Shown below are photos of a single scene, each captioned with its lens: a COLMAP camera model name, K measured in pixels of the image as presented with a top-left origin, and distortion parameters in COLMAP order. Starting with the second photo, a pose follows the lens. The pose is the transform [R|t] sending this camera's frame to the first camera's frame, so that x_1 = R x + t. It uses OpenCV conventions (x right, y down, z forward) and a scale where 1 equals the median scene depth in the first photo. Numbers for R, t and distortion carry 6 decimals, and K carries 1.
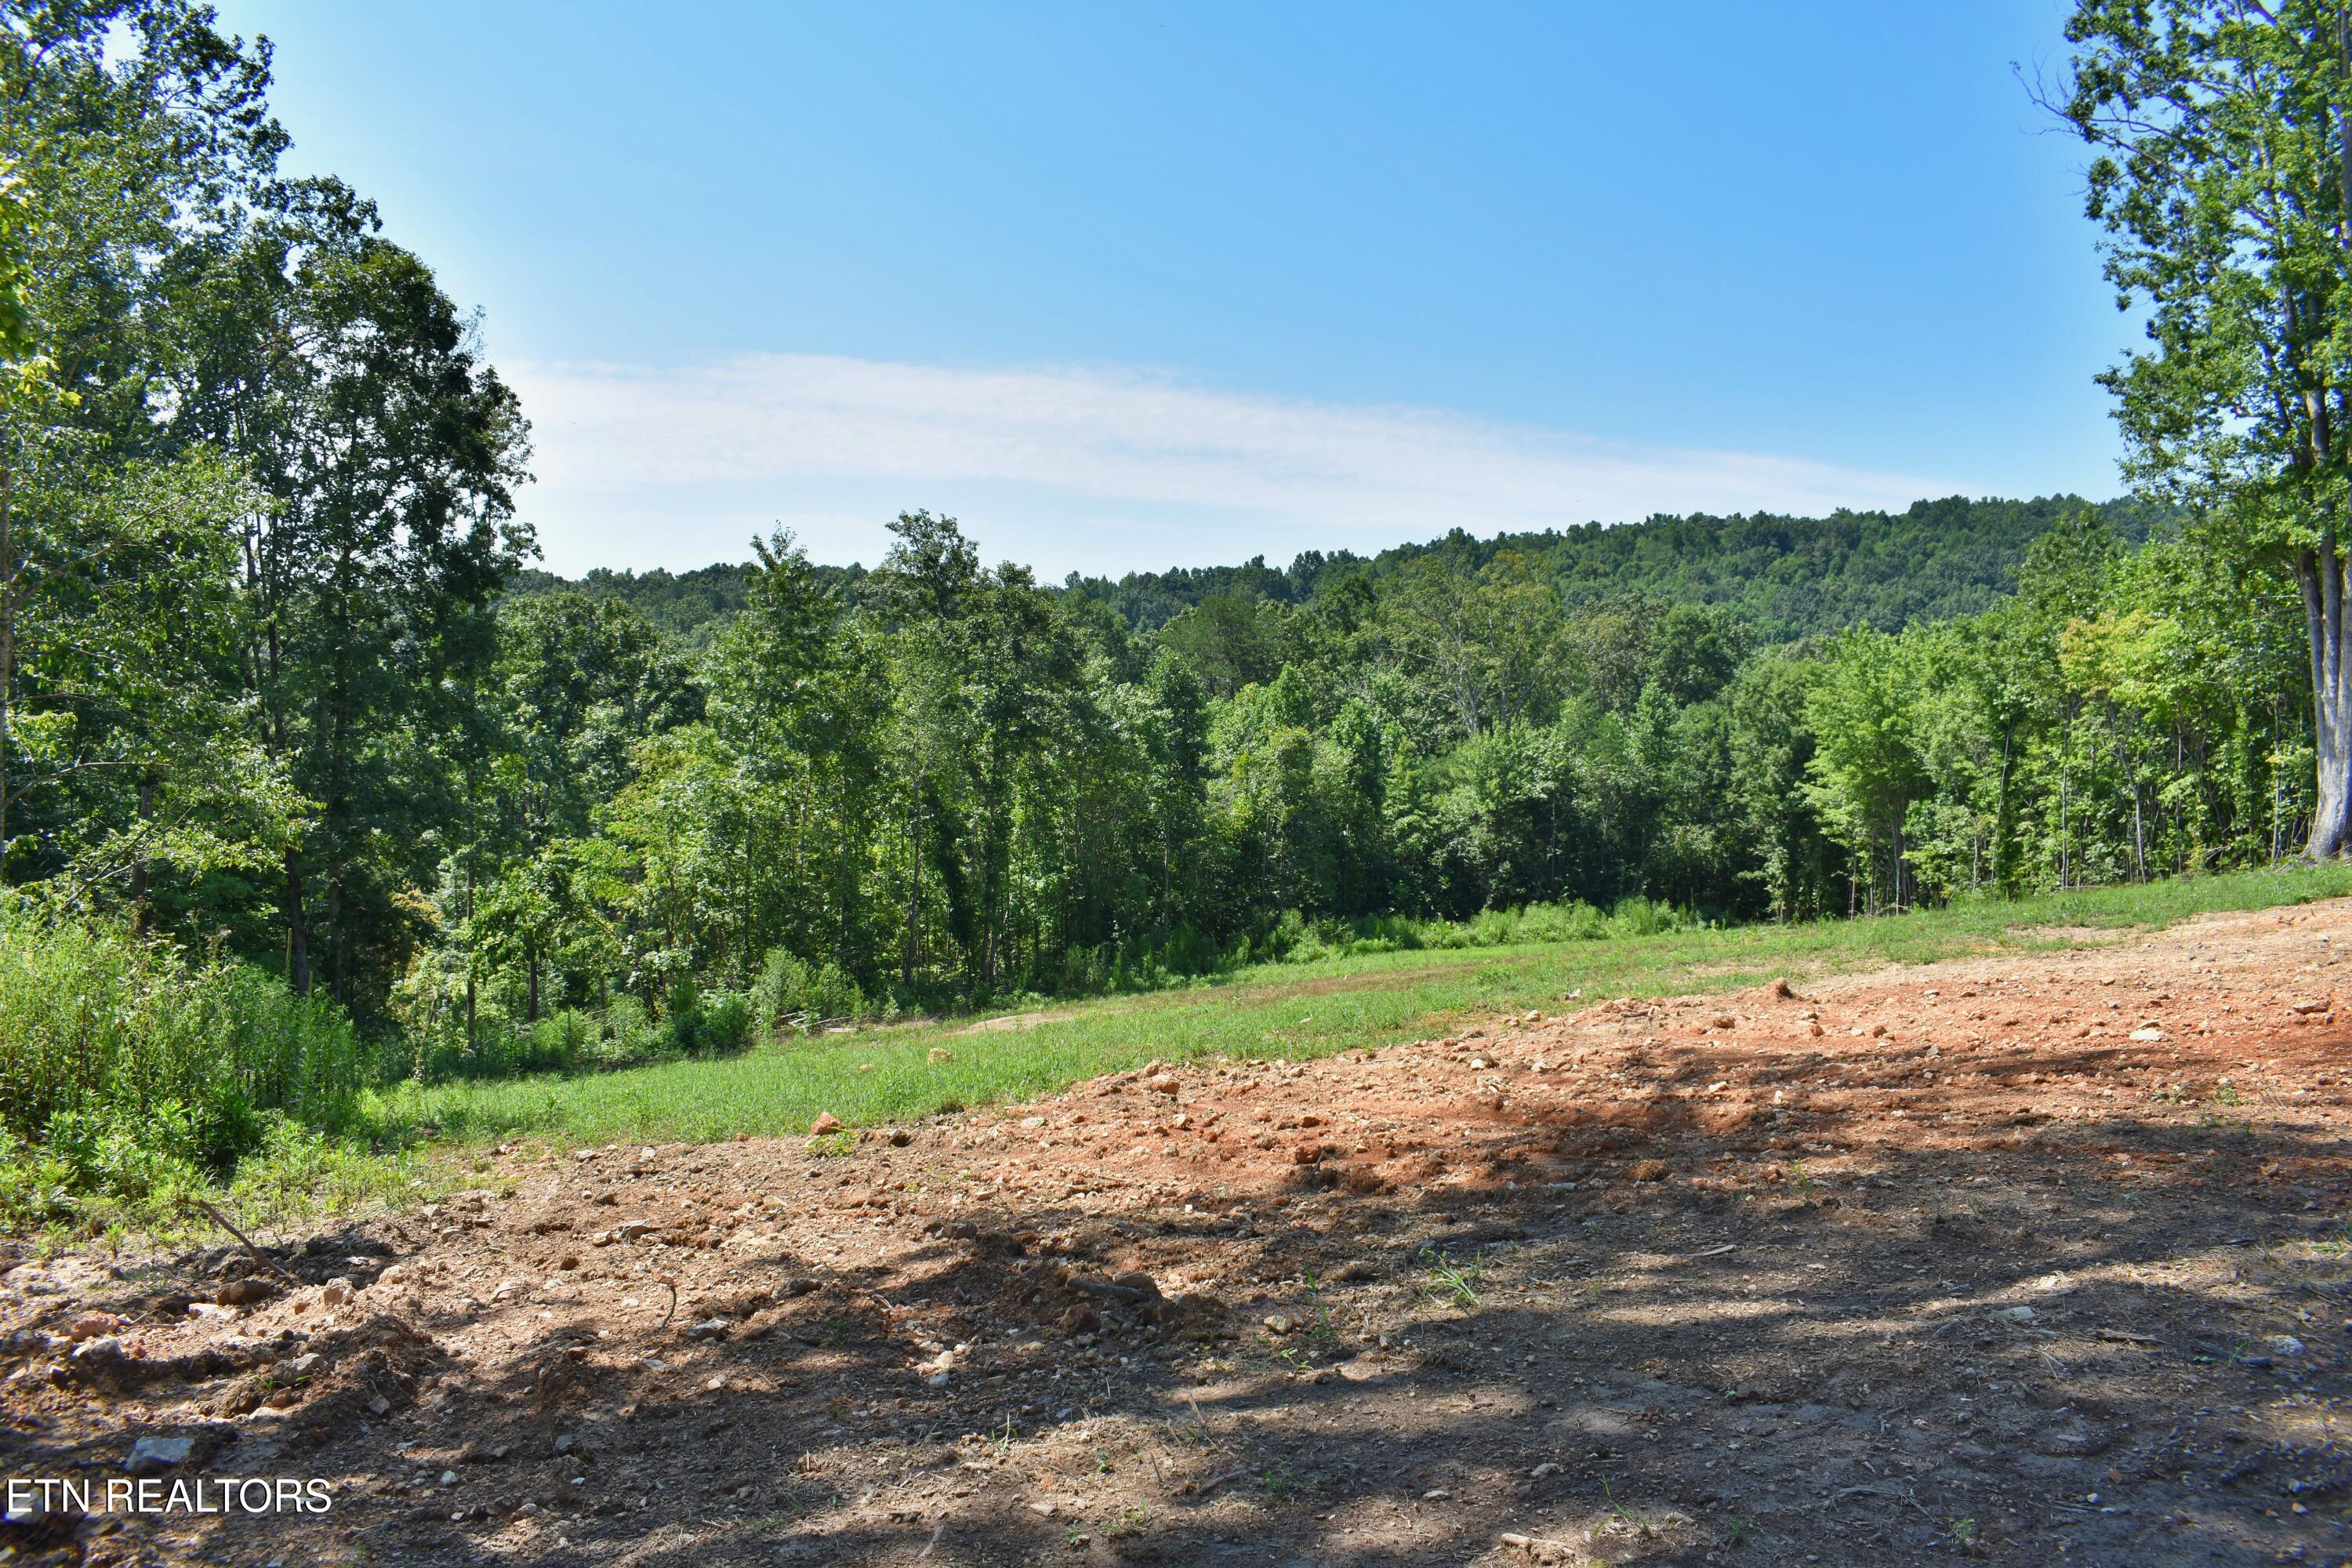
lens RADIAL K [[1834.8, 0, 1182.3], [0, 1834.8, 779.7], [0, 0, 1]] dist [-0.096974, 0.015922]
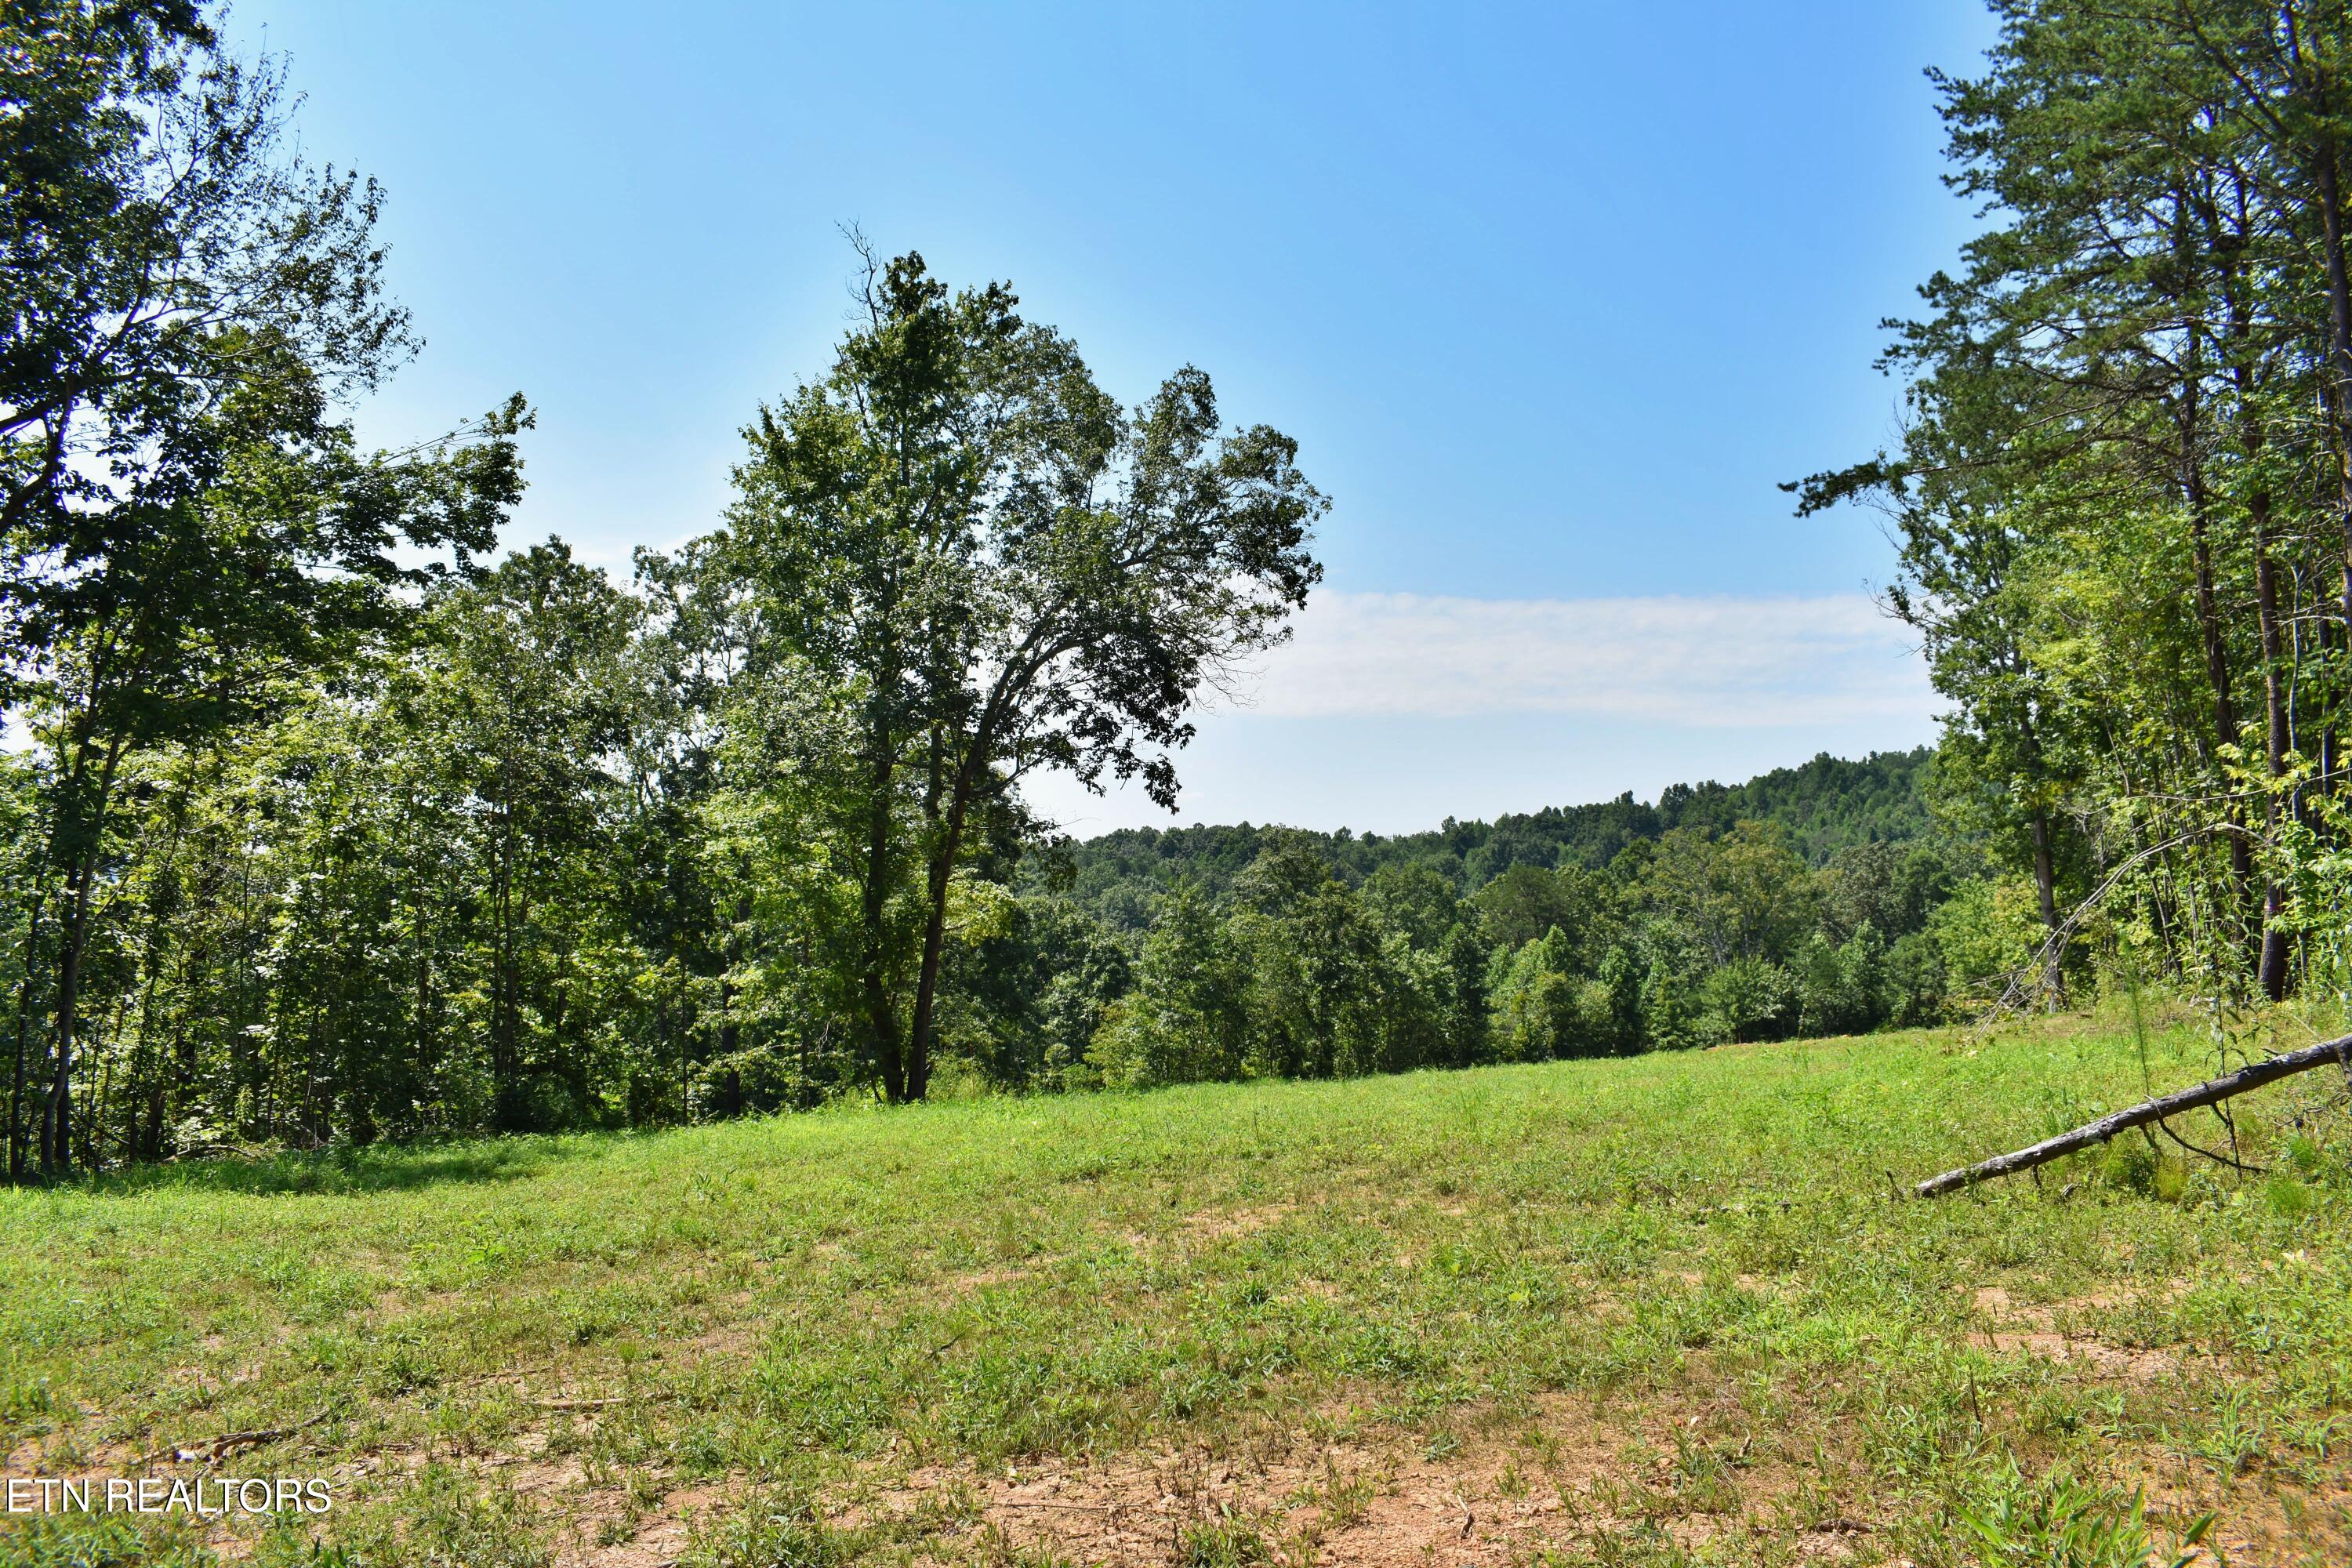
lens RADIAL K [[1834.8, 0, 1182.3], [0, 1834.8, 779.7], [0, 0, 1]] dist [-0.096974, 0.015922]
pose [[0.976103, -0.059495, -0.209007, 0.077062], [0.032019, 0.990670, -0.132467, -0.000285], [0.214939, 0.122609, 0.968901, -0.360128]]
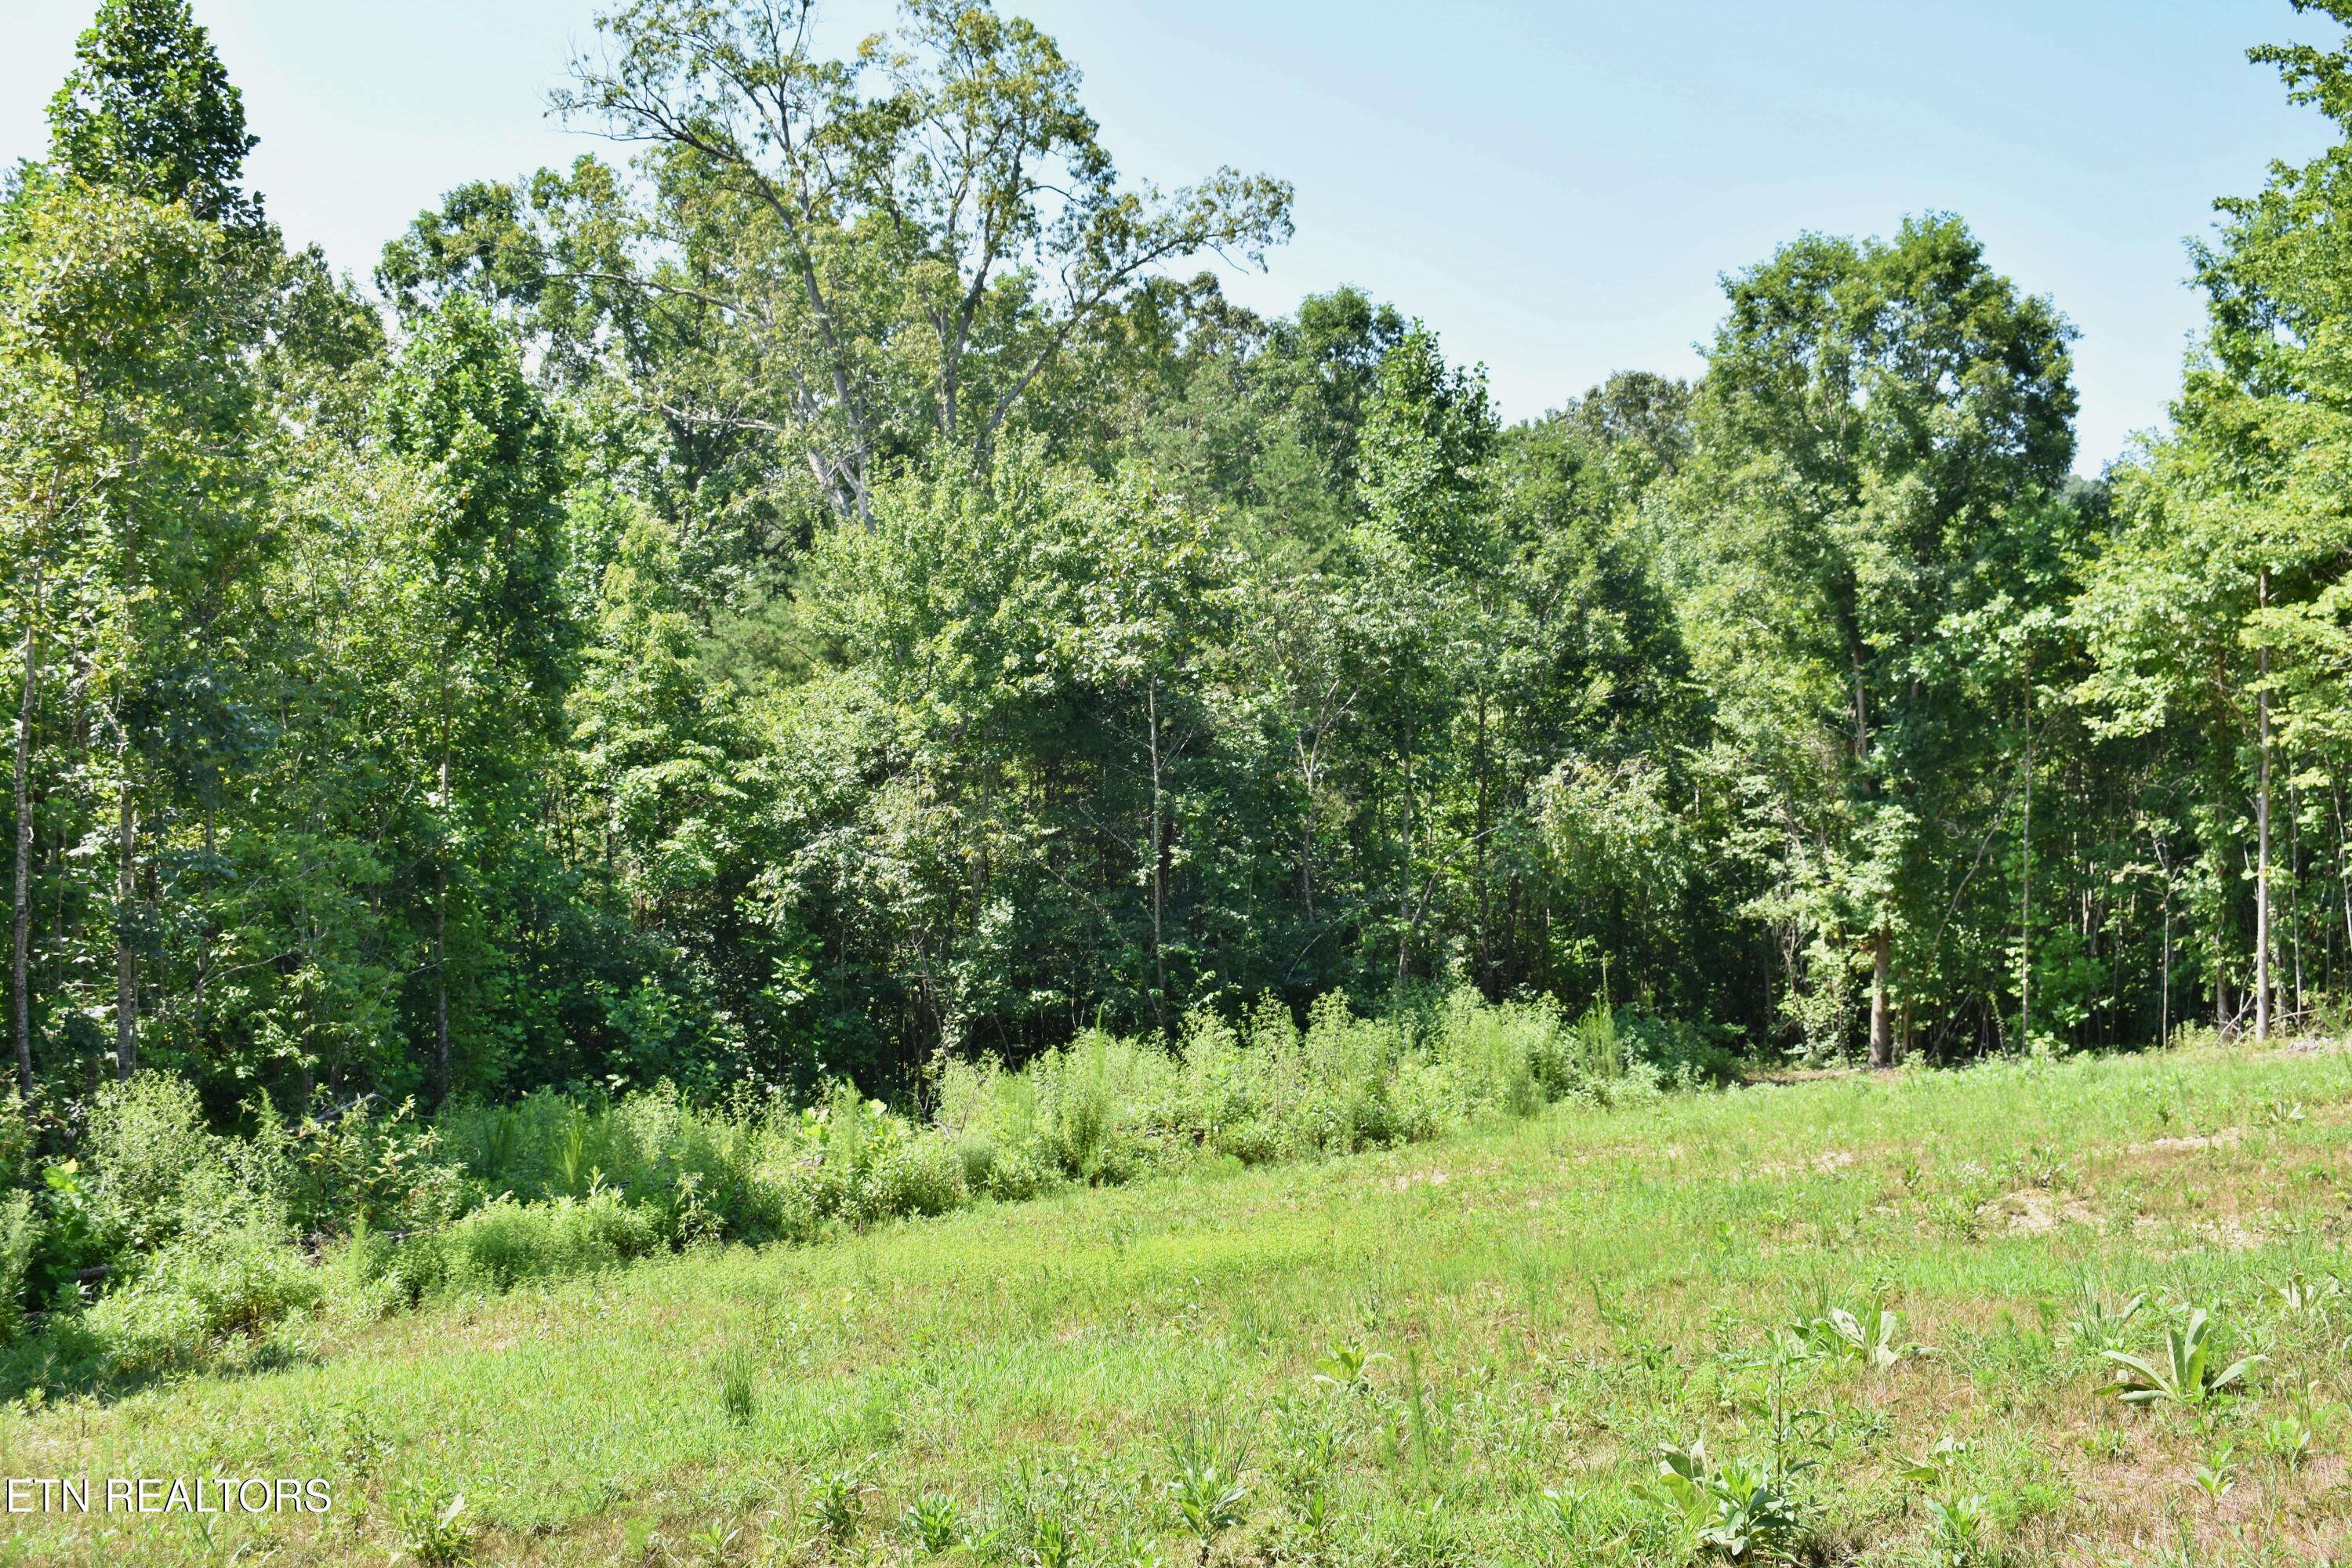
lens RADIAL K [[2819.9, 0, 1176.0], [0, 2819.9, 784.0], [0, 0, 1]] dist [-0.075187, -0.029885]
pose [[0.947937, -0.021593, 0.317725, 0.065301], [0.036702, 0.998458, -0.041644, 0.050840], [-0.316336, 0.051137, 0.947268, 0.614676]]
